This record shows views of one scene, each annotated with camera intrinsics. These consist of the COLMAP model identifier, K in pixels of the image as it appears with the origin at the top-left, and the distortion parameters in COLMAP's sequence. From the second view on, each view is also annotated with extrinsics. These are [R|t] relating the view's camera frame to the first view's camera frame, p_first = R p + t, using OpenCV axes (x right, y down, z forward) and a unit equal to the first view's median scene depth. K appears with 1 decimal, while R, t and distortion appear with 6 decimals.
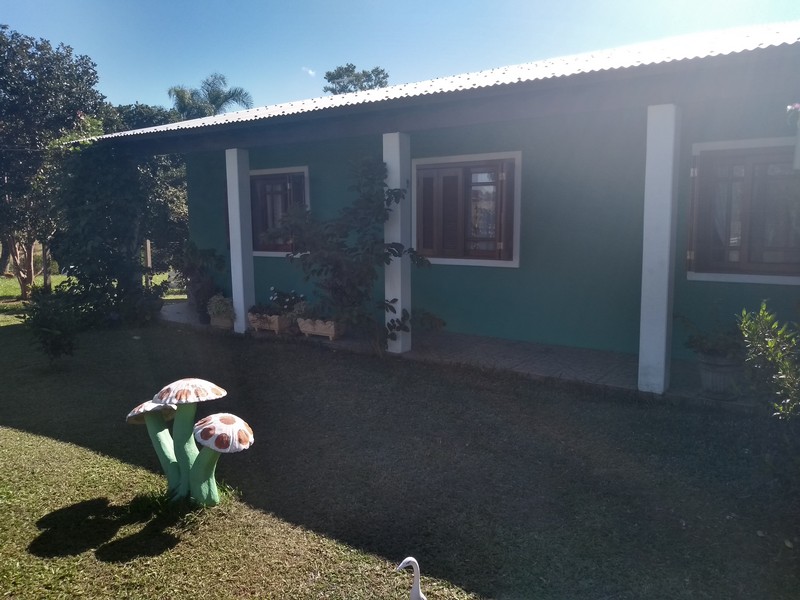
lens RADIAL K [[588.6, 0, 401.1], [0, 588.6, 278.9], [0, 0, 1]] dist [-0.008987, -0.005042]
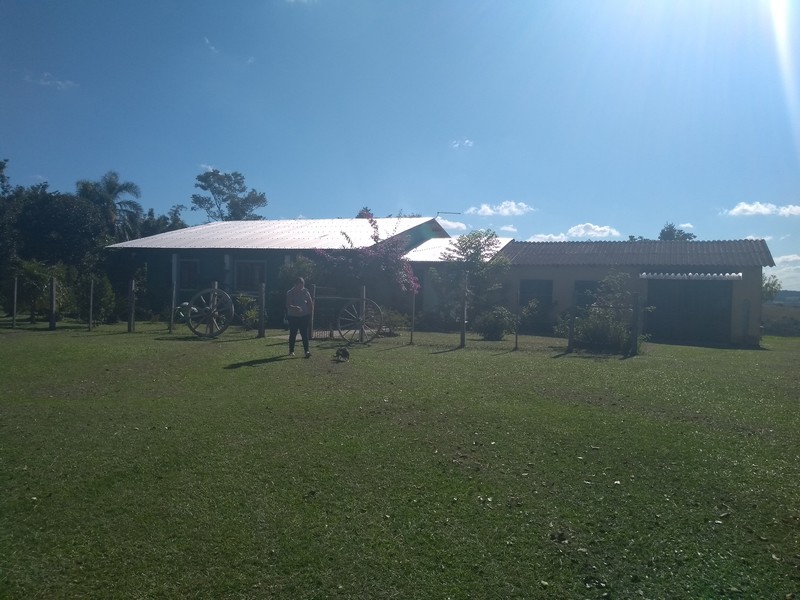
lens RADIAL K [[623.9, 0, 400.0], [0, 623.9, 300.0], [0, 0, 1]] dist [0.078869, -0.105407]
pose [[0.978510, 0.022295, 0.204993, 0.043250], [-0.006538, 0.996992, -0.077226, 0.058617], [-0.206098, 0.074226, 0.975712, -0.535429]]
